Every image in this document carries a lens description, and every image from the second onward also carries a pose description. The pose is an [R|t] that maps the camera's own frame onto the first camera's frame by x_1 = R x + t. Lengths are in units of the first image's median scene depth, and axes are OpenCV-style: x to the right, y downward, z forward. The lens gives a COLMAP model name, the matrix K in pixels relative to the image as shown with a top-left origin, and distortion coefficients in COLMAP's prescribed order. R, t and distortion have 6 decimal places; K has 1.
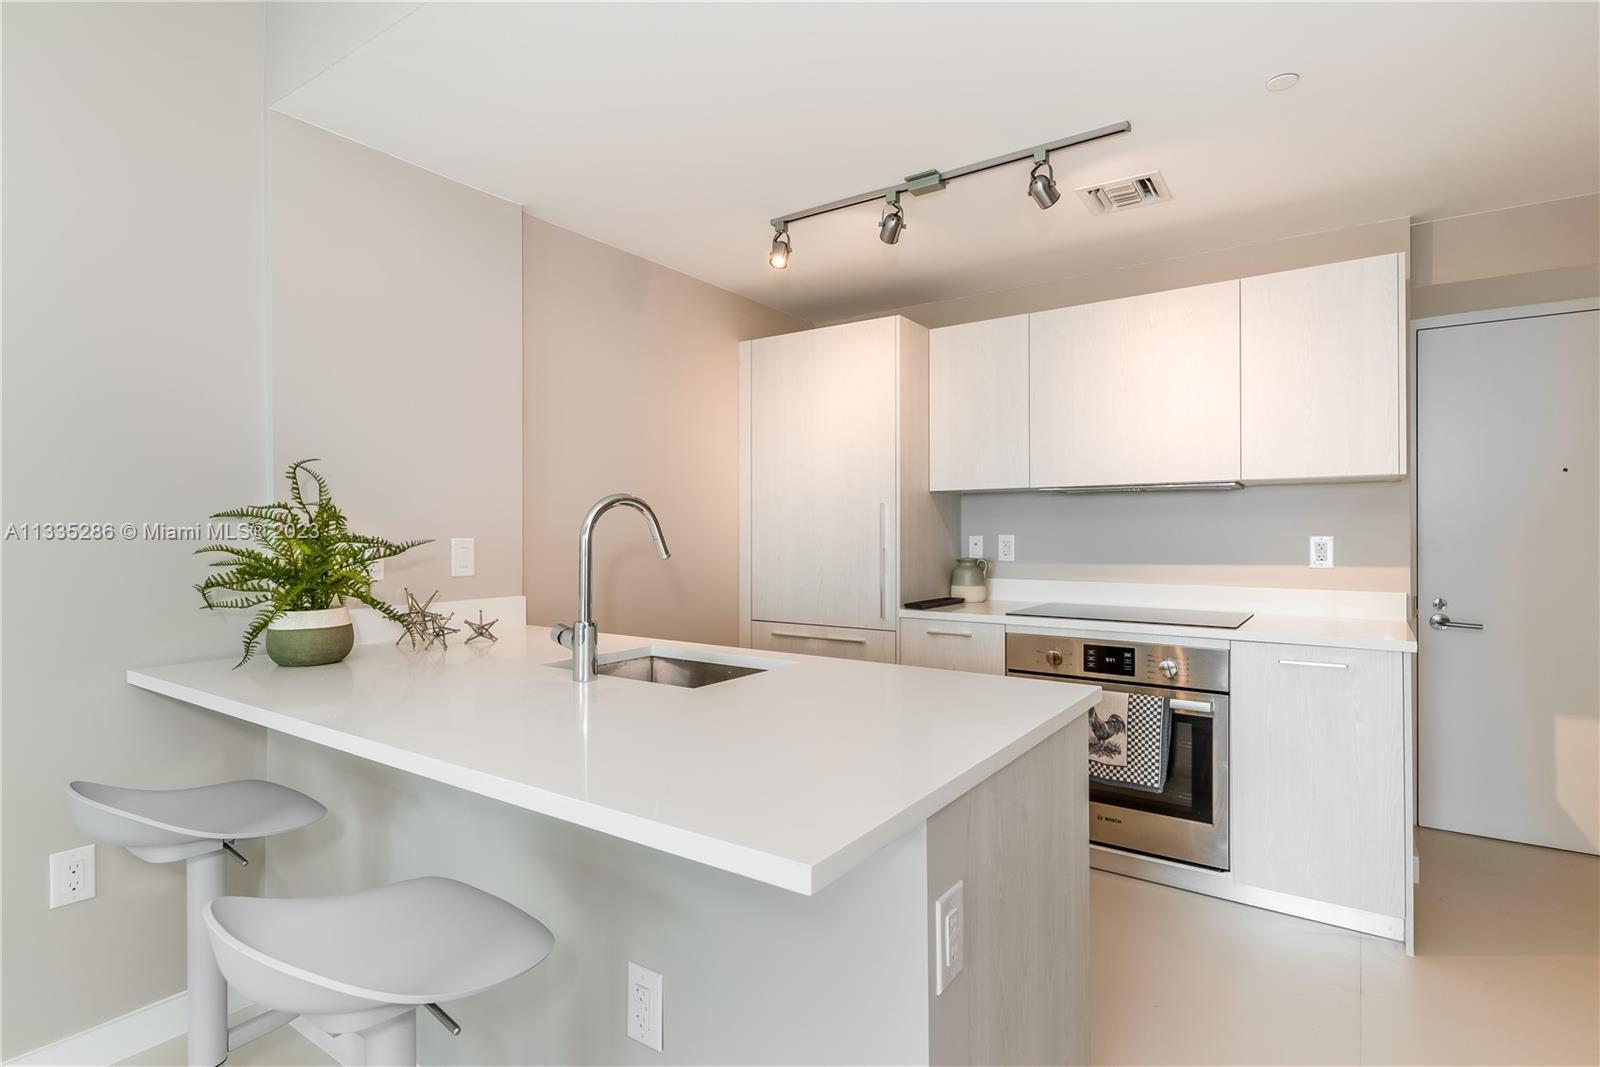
lens RADIAL K [[800.7, 0, 798.2], [0, 800.7, 529.9], [0, 0, 1]] dist [-0.014745, -0.002465]
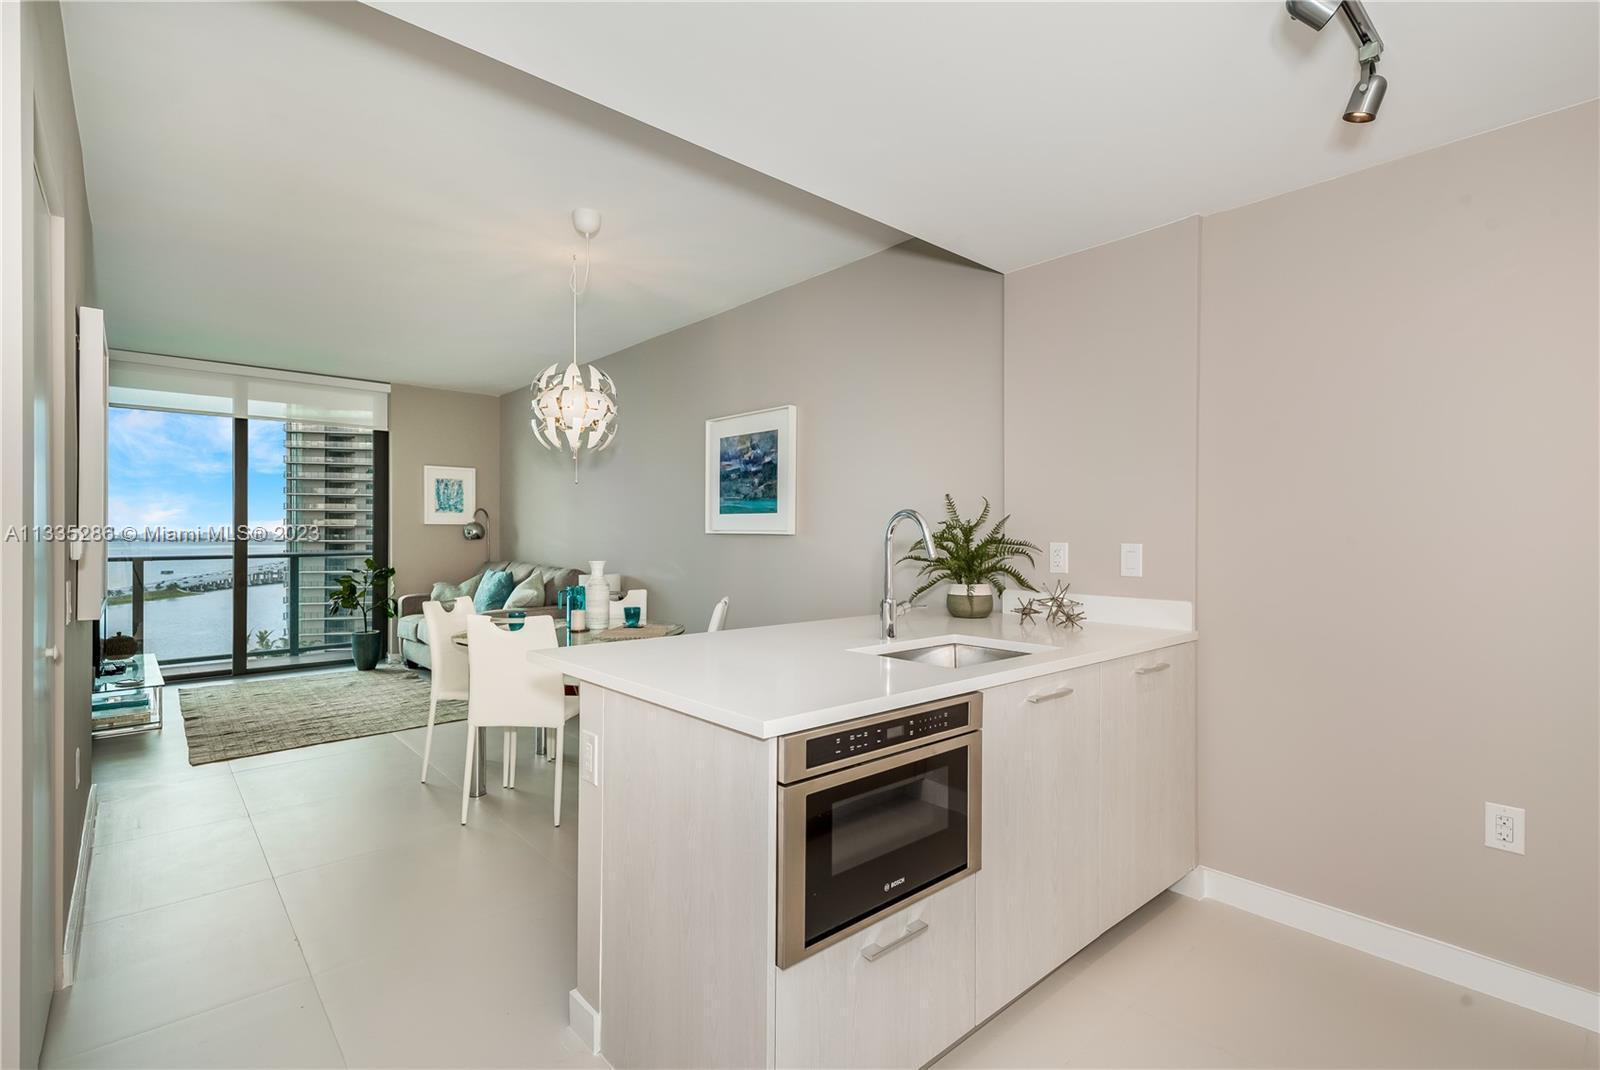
lens RADIAL K [[721.8, 0, 812.5], [0, 721.8, 537.2], [0, 0, 1]] dist [0.001899, -0.000807]
pose [[-0.207406, 0.004413, -0.978245, 0.615370], [-0.004385, 0.999976, 0.005441, -0.002563], [0.978245, 0.005418, -0.207382, 0.676812]]
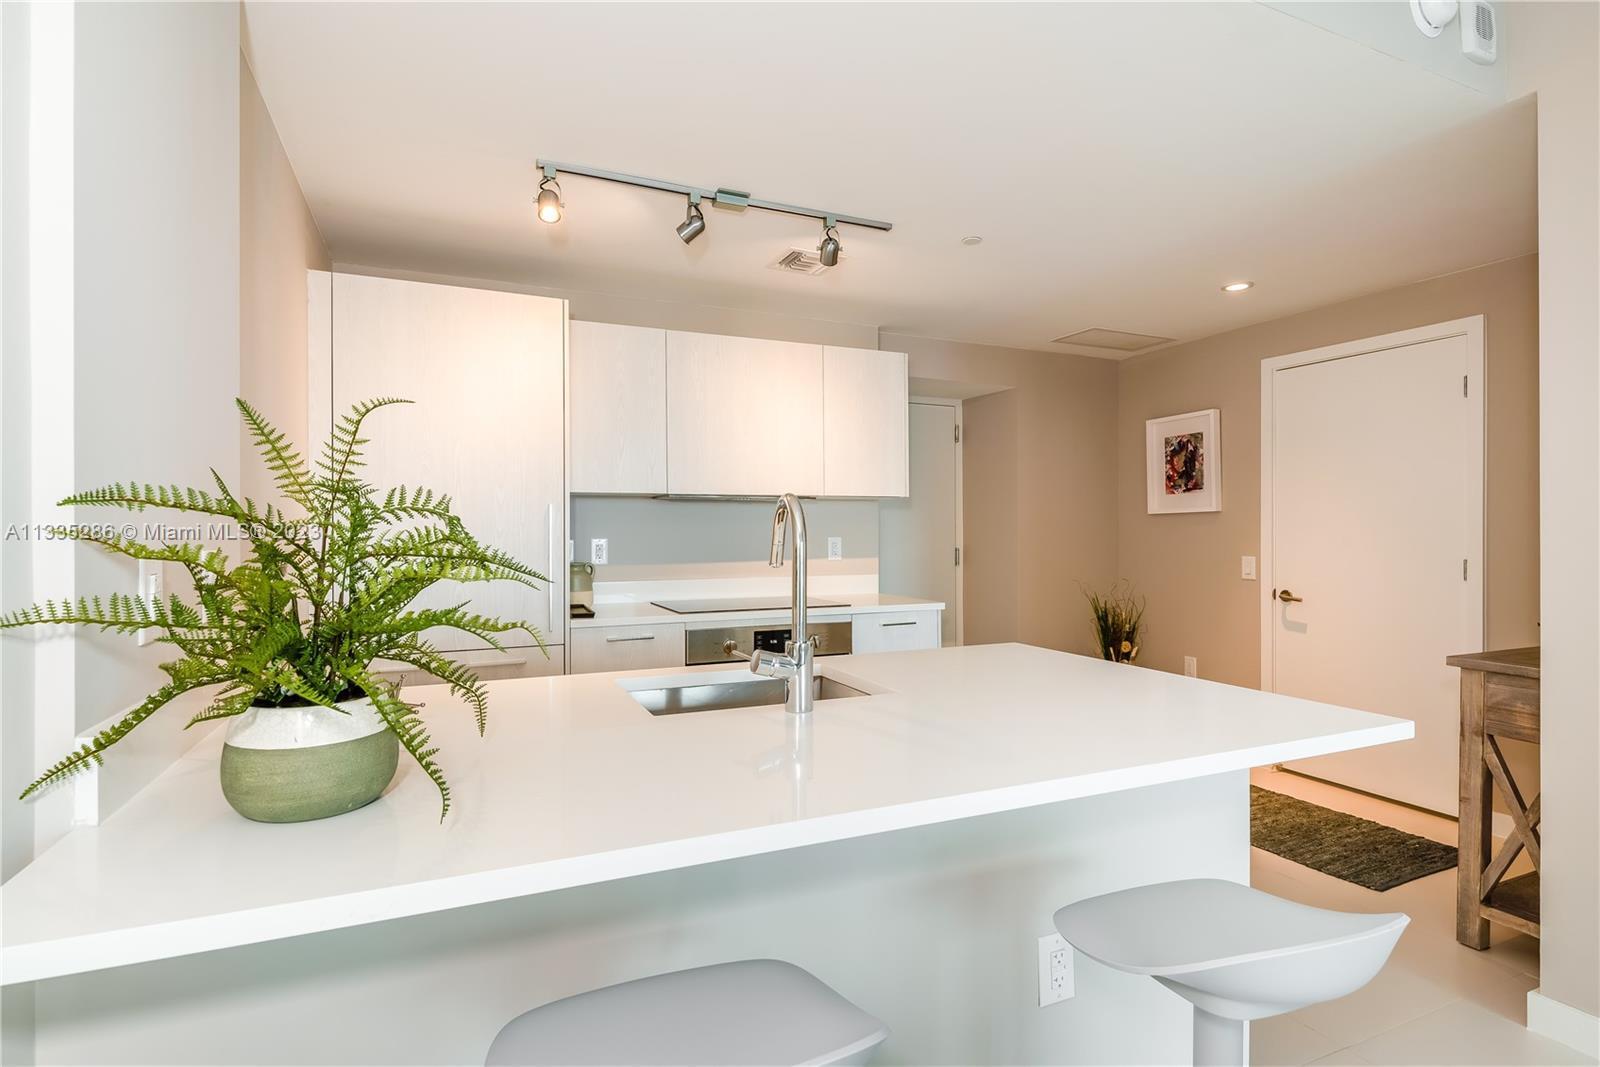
lens RADIAL K [[800.7, 0, 806.5], [0, 800.7, 532.3], [0, 0, 1]] dist [-0.014745, -0.002465]
pose [[0.500948, -0.000037, 0.865478, -0.606282], [0.000997, 0.999999, -0.000535, -0.000639], [-0.865477, 0.001131, 0.500947, 0.343928]]
